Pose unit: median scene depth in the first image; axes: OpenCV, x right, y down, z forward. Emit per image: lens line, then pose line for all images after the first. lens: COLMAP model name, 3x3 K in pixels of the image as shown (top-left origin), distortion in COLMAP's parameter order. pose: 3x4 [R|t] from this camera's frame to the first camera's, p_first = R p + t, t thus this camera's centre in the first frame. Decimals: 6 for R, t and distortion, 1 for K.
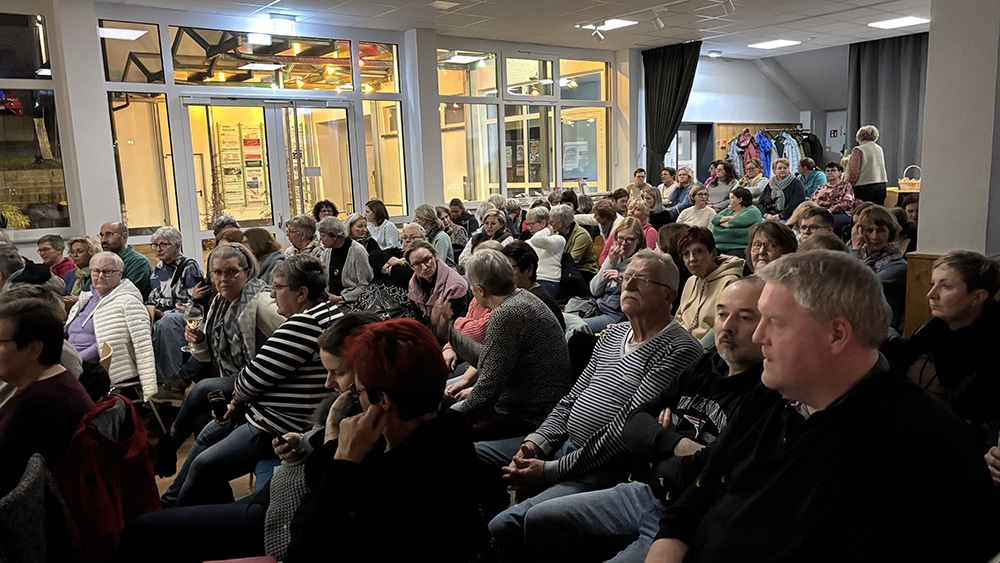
lens RADIAL K [[733.4, 0, 510.4], [0, 733.4, 288.7], [0, 0, 1]] dist [0.029009, -0.024193]
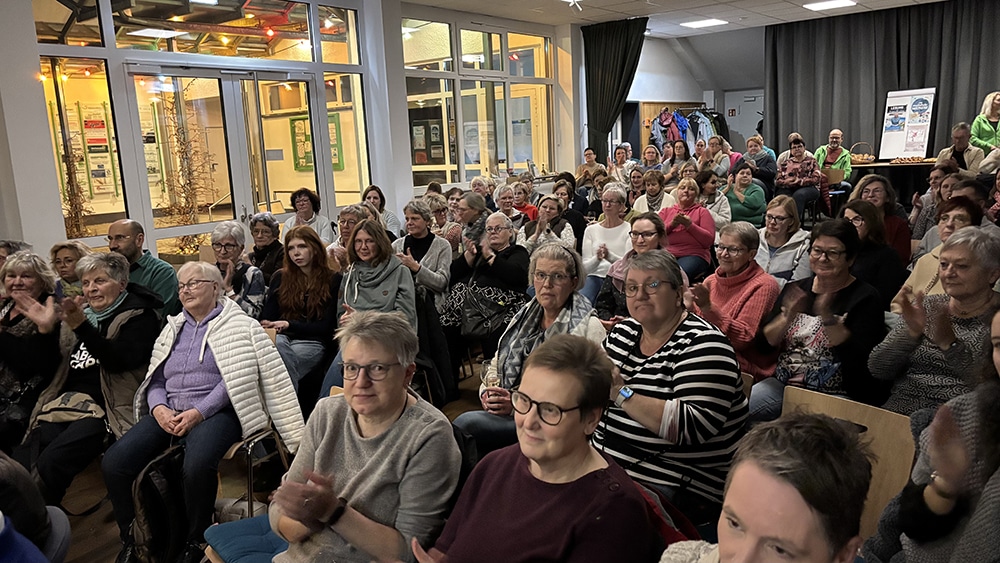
lens RADIAL K [[733.4, 0, 492.6], [0, 733.4, 280.0], [0, 0, 1]] dist [0.029009, -0.024193]
pose [[0.970695, -0.054416, 0.234073, -0.168551], [0.052071, 0.998512, 0.016194, -0.010276], [-0.234606, -0.003531, 0.972084, 0.076943]]
